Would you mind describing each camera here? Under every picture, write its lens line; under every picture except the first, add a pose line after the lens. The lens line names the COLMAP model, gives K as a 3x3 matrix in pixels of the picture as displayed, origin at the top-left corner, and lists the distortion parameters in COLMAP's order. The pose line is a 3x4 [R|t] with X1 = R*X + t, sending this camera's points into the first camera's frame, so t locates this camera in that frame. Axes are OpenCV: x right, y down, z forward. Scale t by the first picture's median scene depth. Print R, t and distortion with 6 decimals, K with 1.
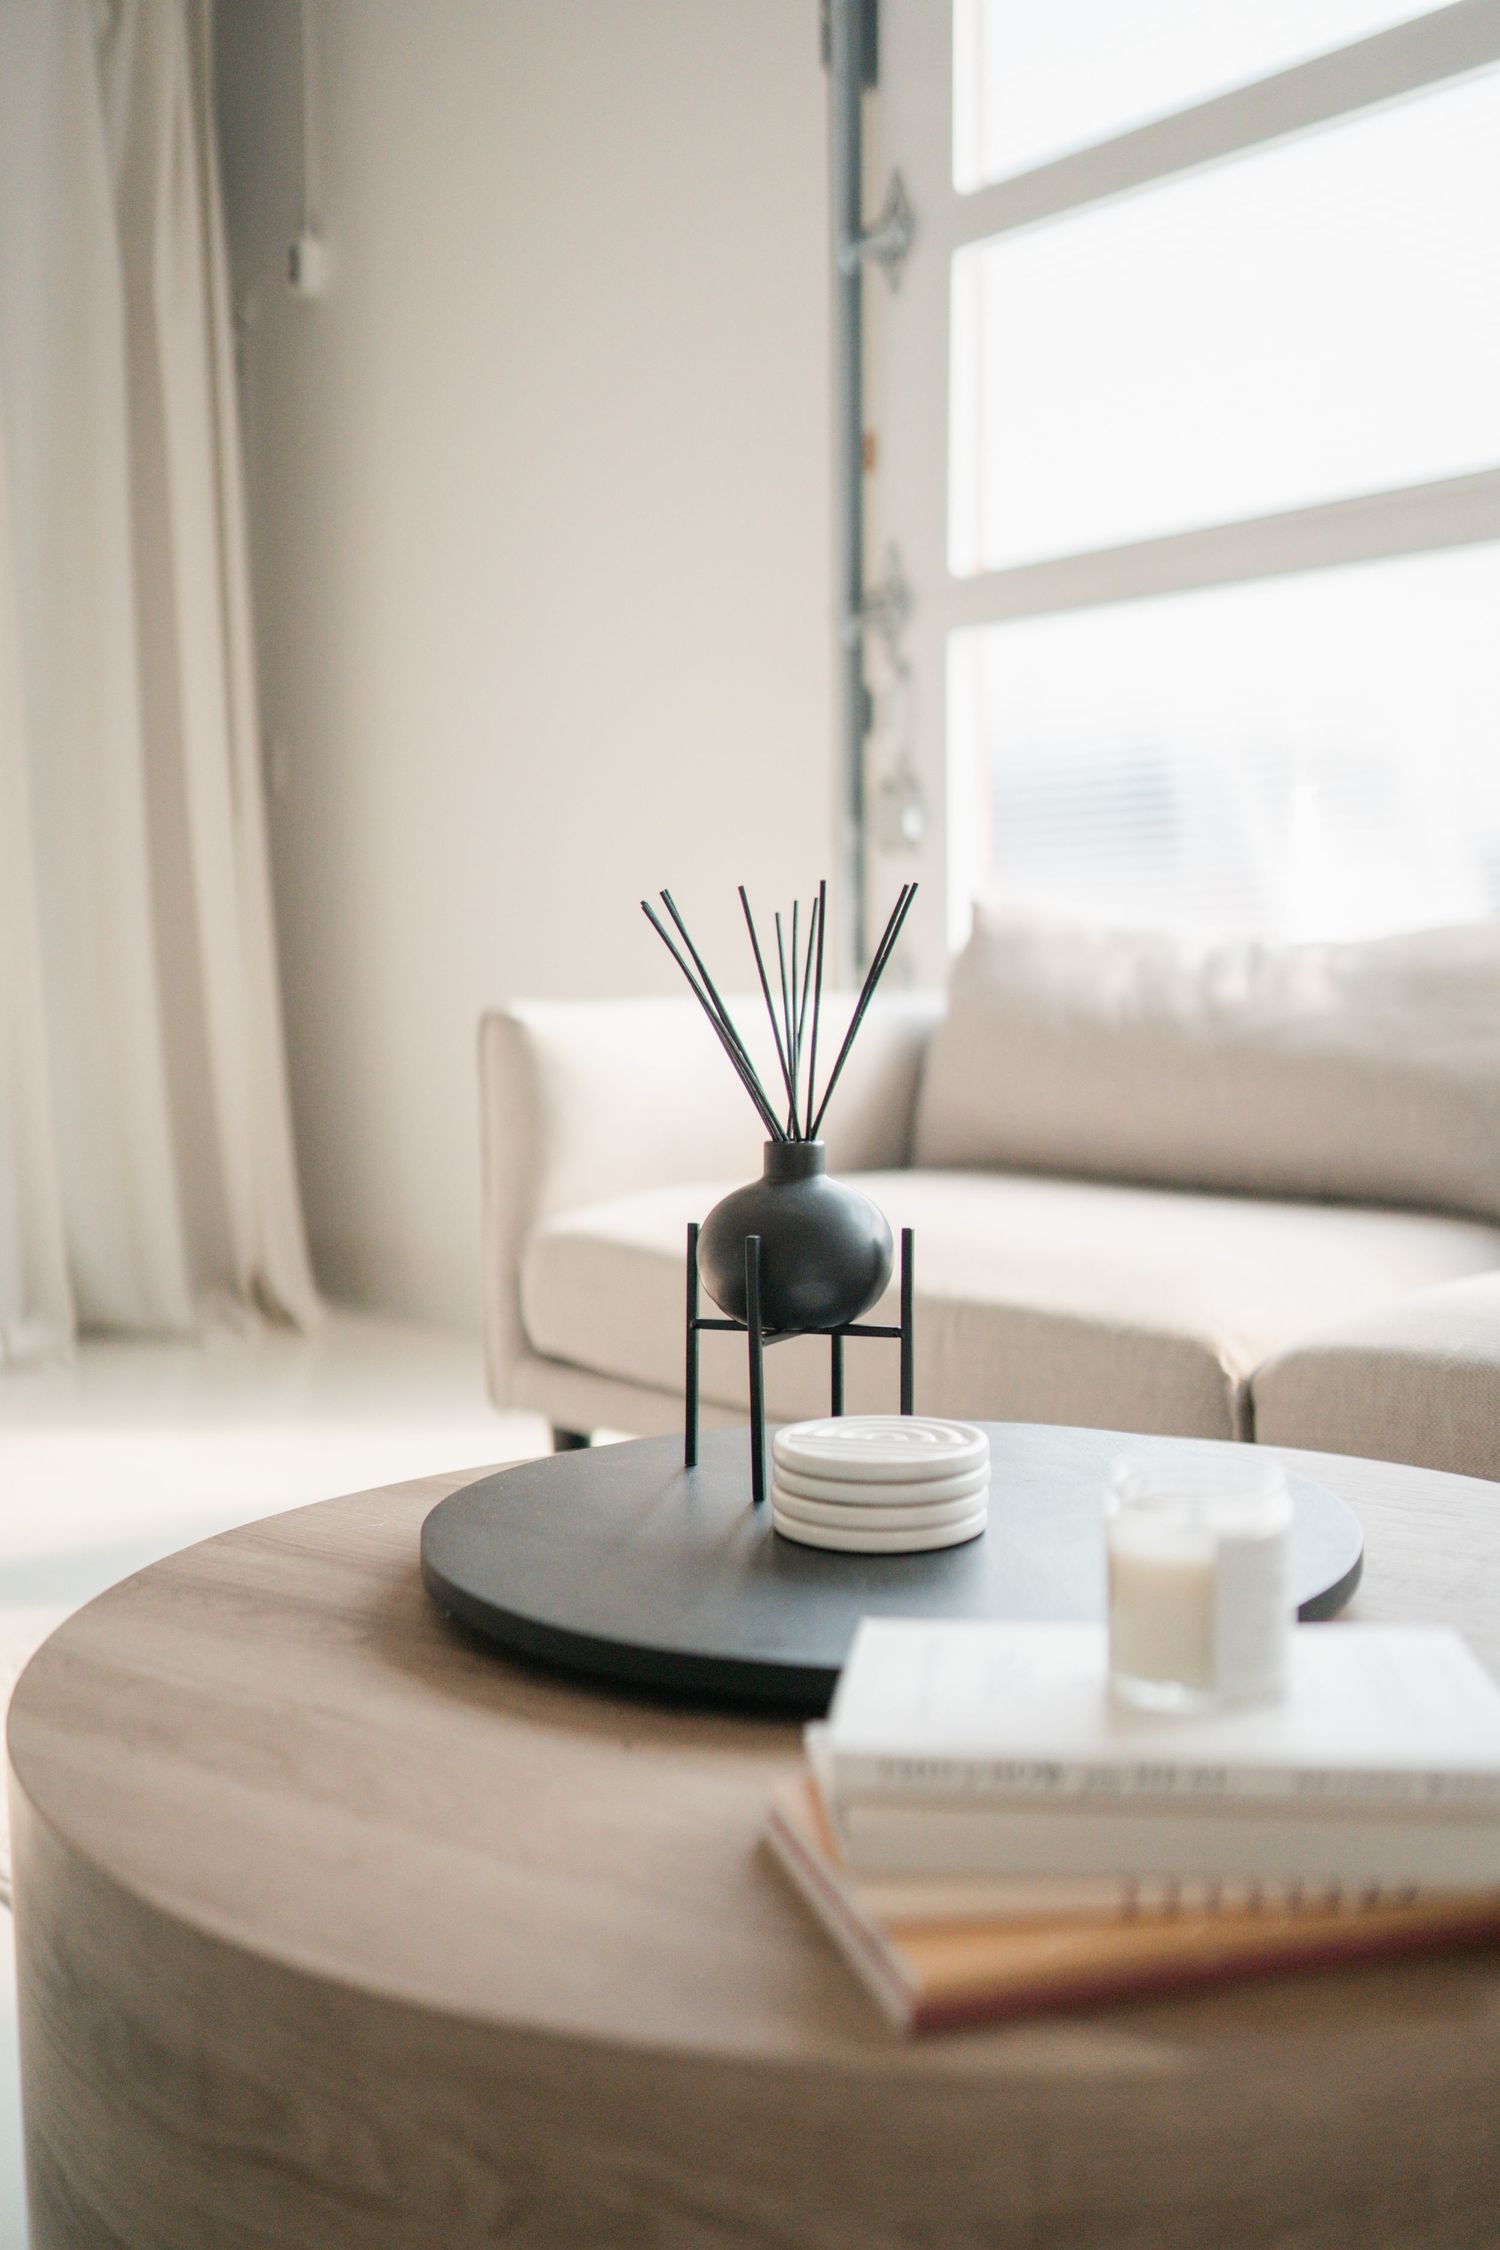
lens RADIAL K [[2195.0, 0, 743.4], [0, 2195.0, 1140.2], [0, 0, 1]] dist [-0.028272, 0.000000]
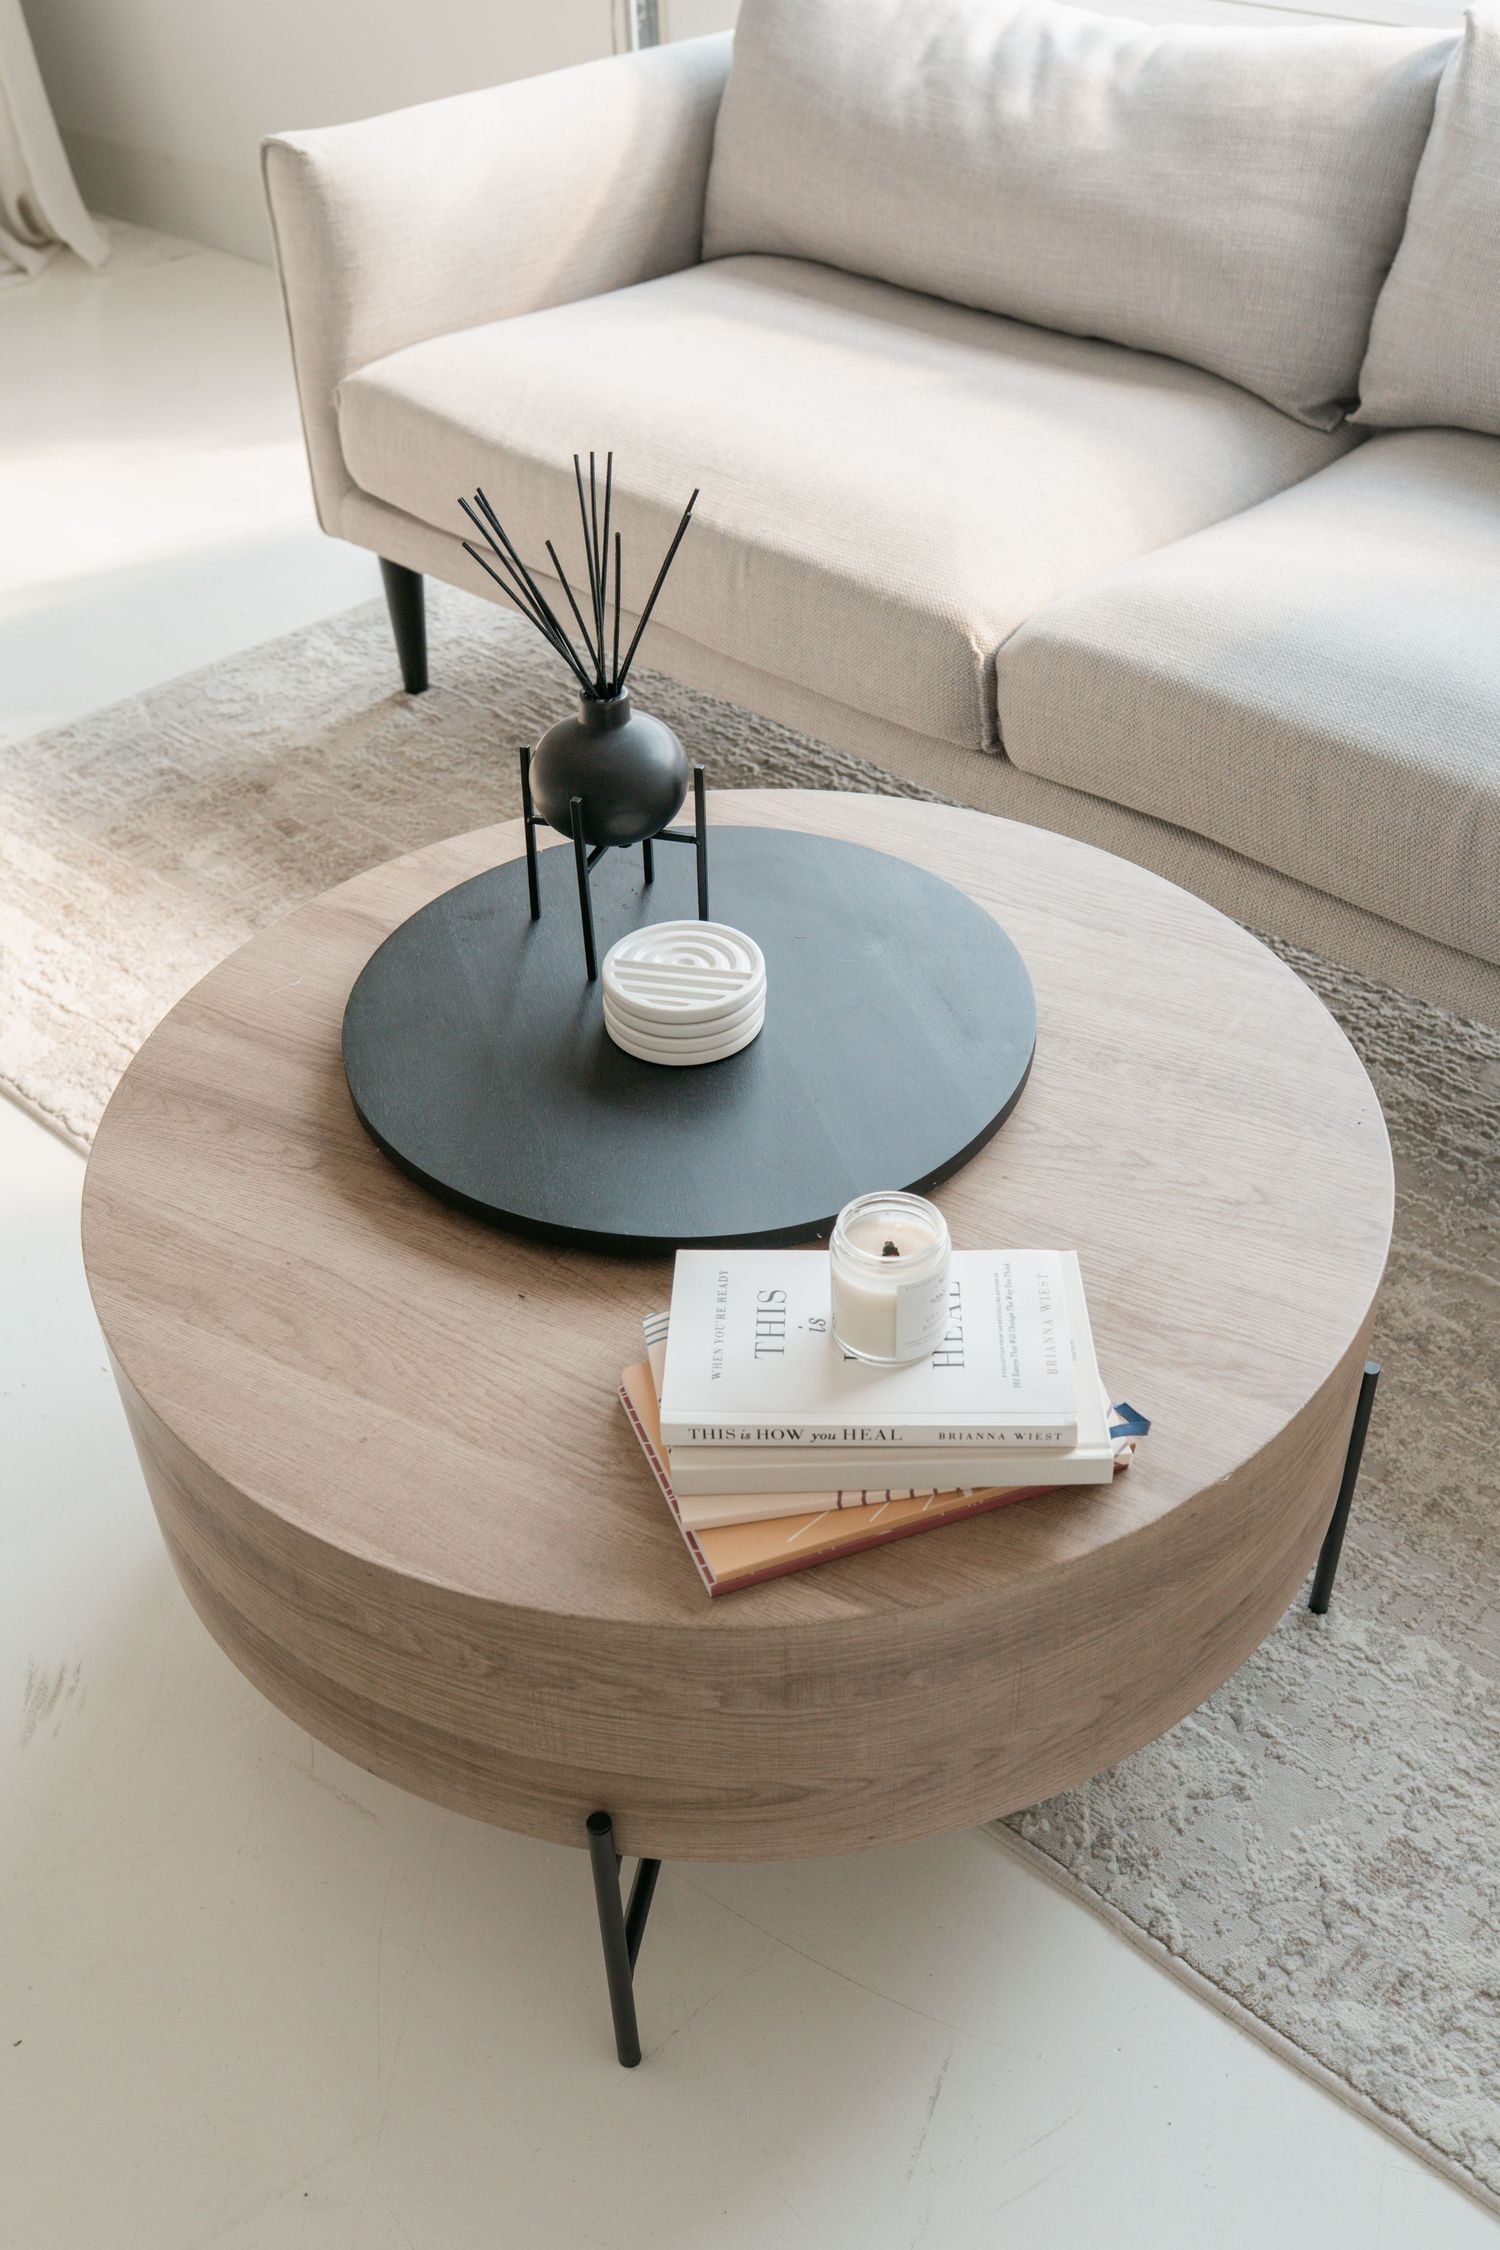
lens RADIAL K [[2195.0, 0, 782.4], [0, 2195.0, 1124.0], [0, 0, 1]] dist [-0.028272, 0.000000]
pose [[0.994399, -0.067494, 0.081336, 0.006806], [0.011058, 0.831765, 0.555018, -0.476407], [-0.105112, -0.551009, 0.827853, -0.144225]]
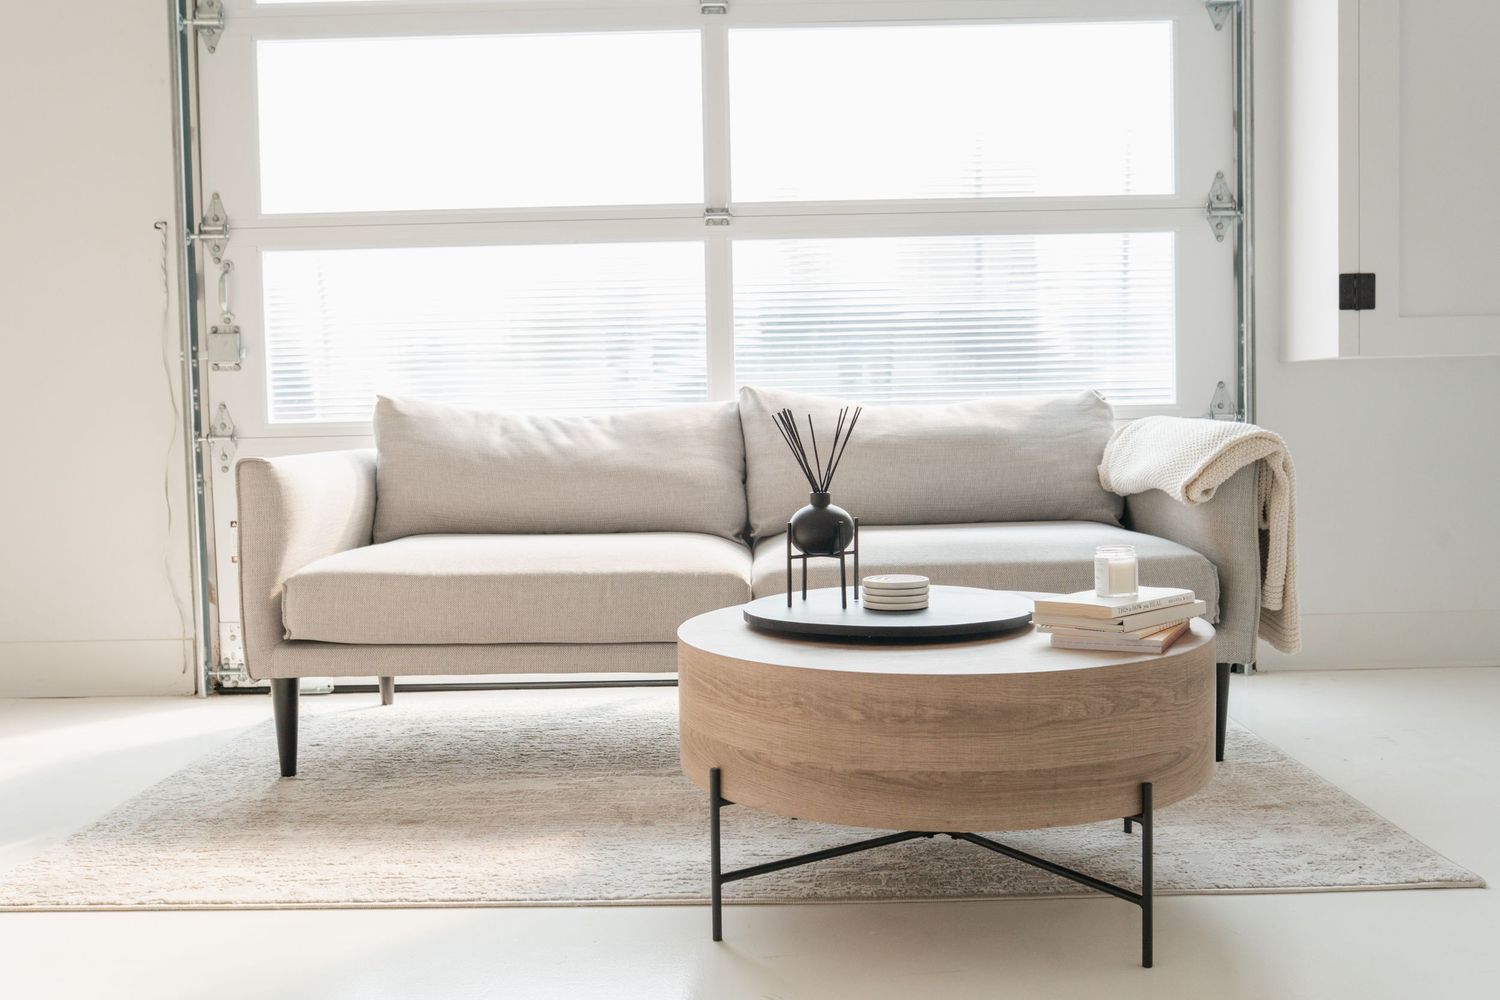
lens RADIAL K [[1463.3, 0, 745.0], [0, 1463.3, 491.5], [0, 0, 1]] dist [-0.028272, 0.000000]
pose [[0.659359, -0.040294, 0.750748, -1.575402], [0.064695, 0.997900, -0.003260, -0.001288], [-0.749040, 0.050719, 0.660581, -0.252807]]
